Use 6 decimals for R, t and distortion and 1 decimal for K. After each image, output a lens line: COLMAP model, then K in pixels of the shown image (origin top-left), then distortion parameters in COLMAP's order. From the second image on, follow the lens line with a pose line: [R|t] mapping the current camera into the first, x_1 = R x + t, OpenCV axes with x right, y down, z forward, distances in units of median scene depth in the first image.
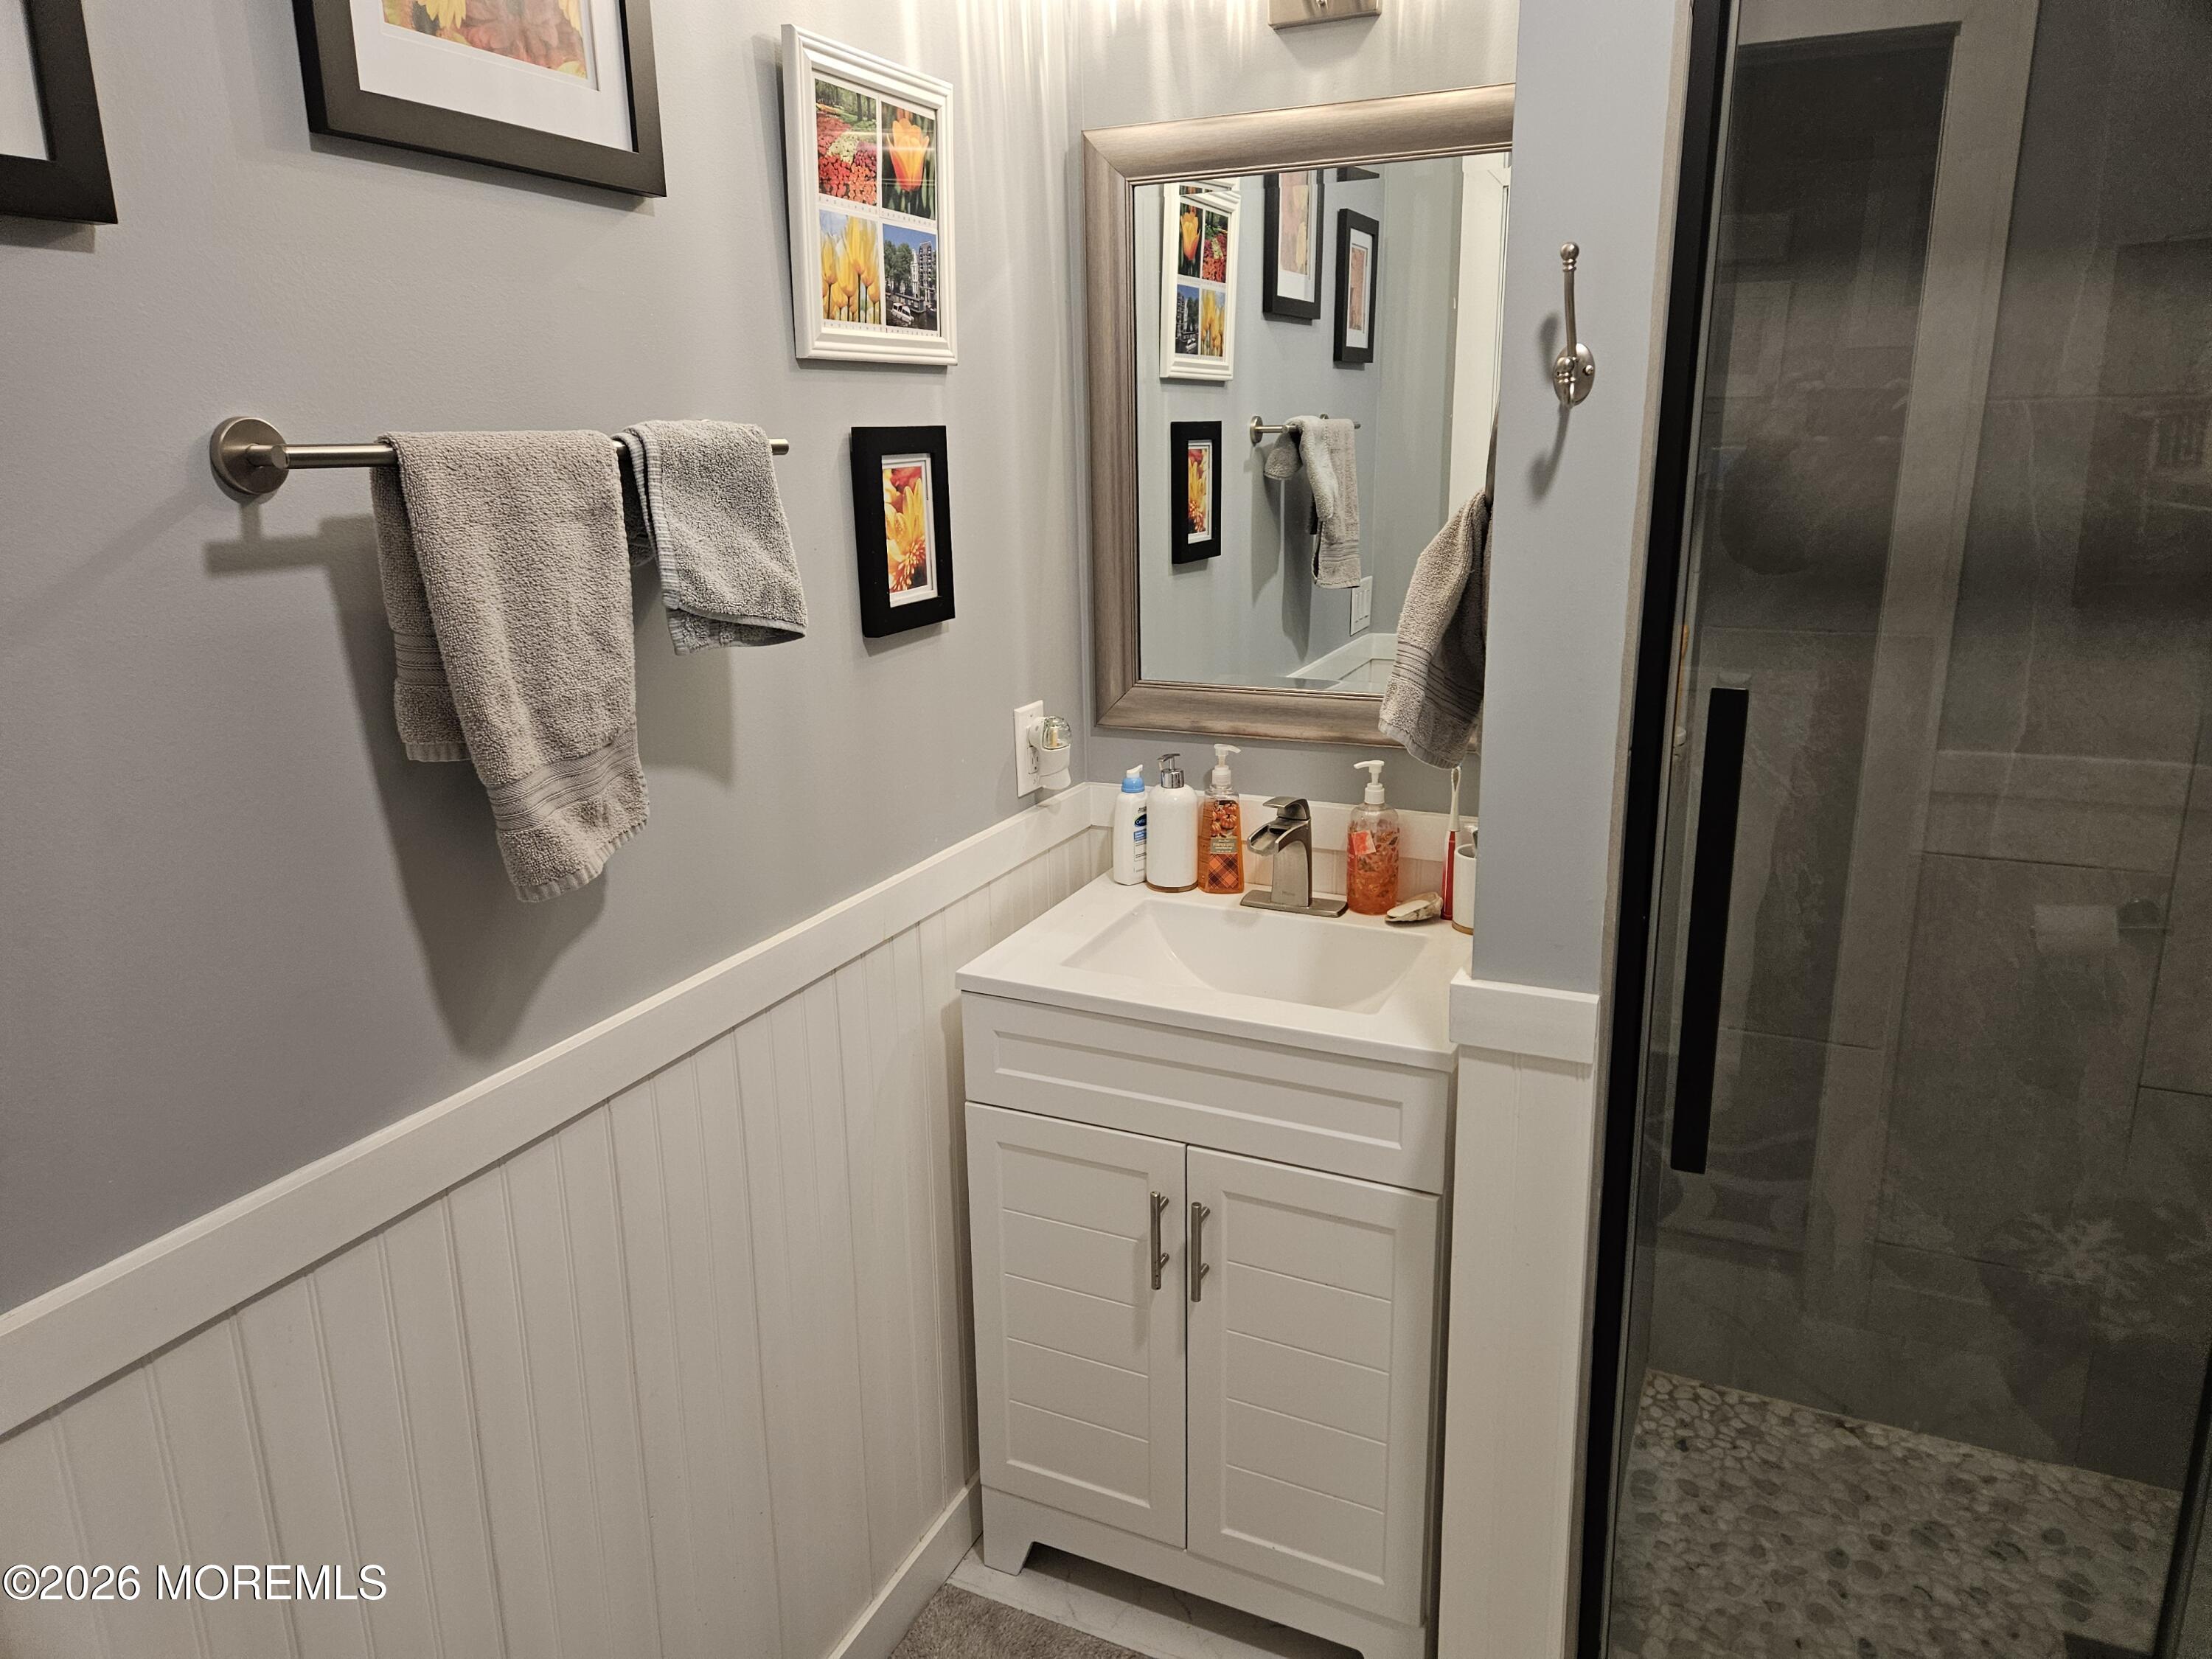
lens RADIAL K [[1468.2, 0, 1124.2], [0, 1468.2, 809.2], [0, 0, 1]] dist [0.097478, -0.070999]
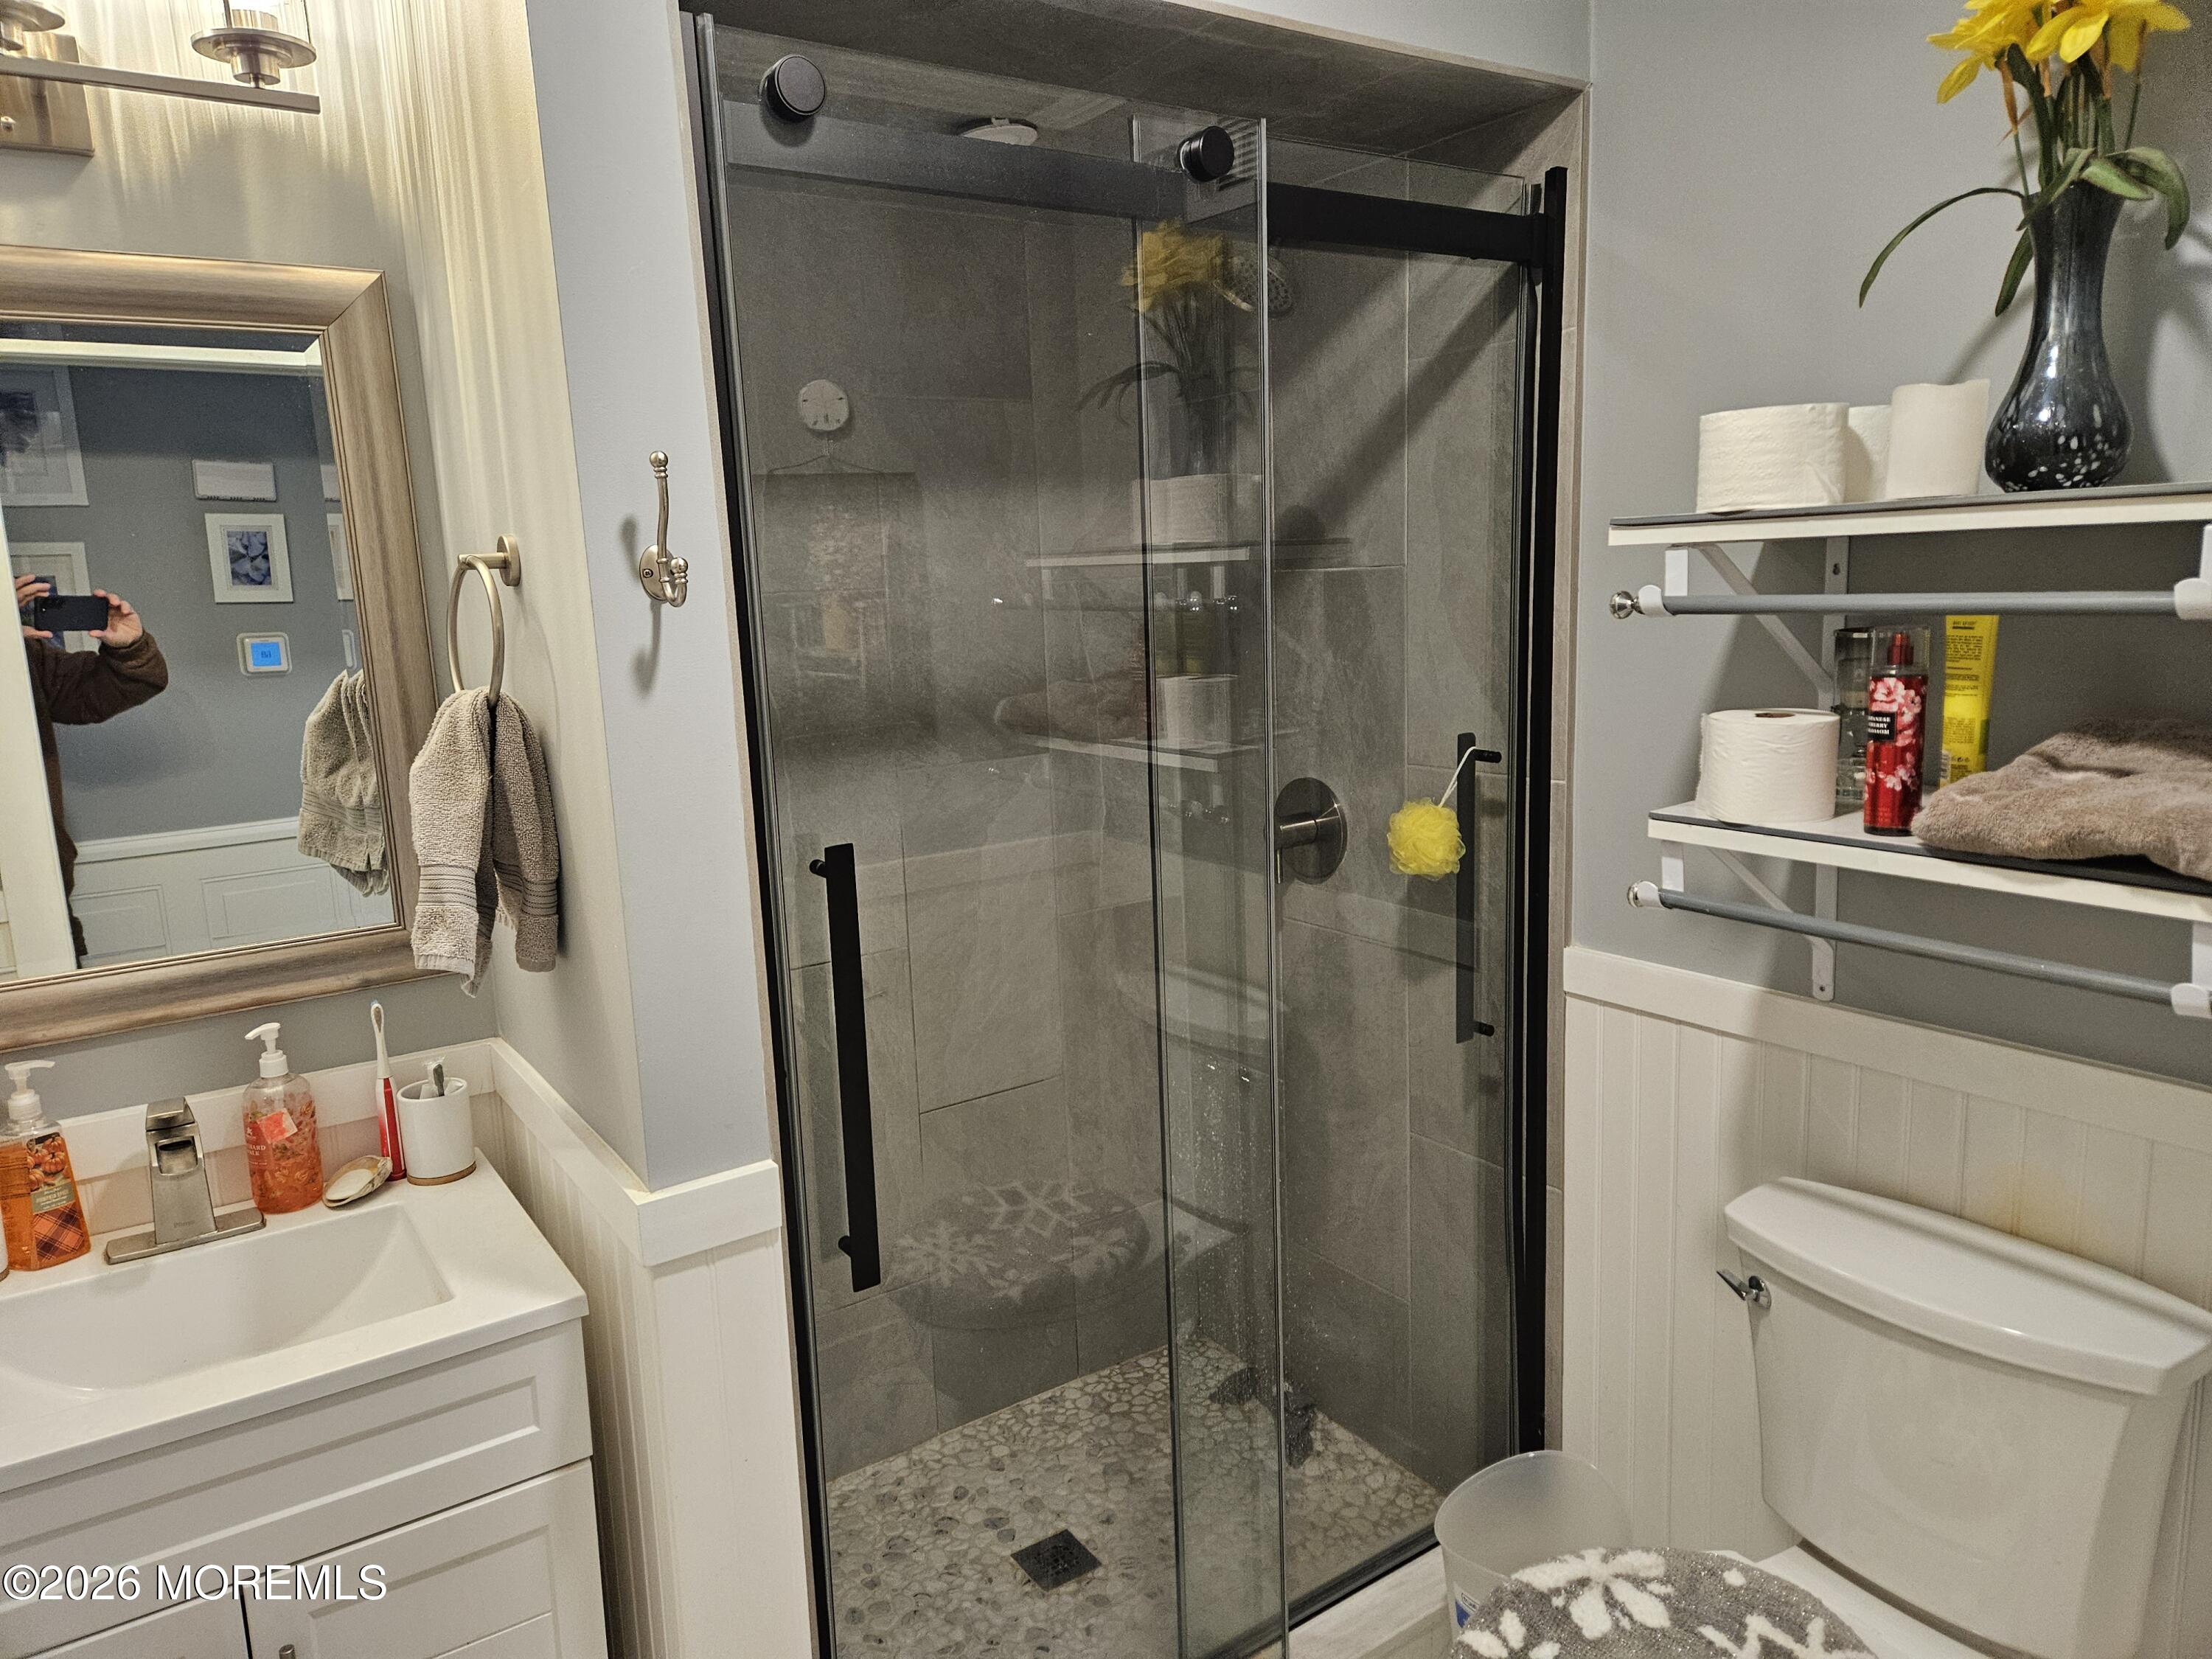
lens RADIAL K [[1467.5, 0, 1111.6], [0, 1467.5, 822.0], [0, 0, 1]] dist [0.098325, -0.078920]
pose [[0.532367, -0.151809, 0.832790, -0.257320], [0.244282, 0.969486, 0.020568, -0.044213], [-0.810501, 0.192486, 0.553207, 0.133133]]
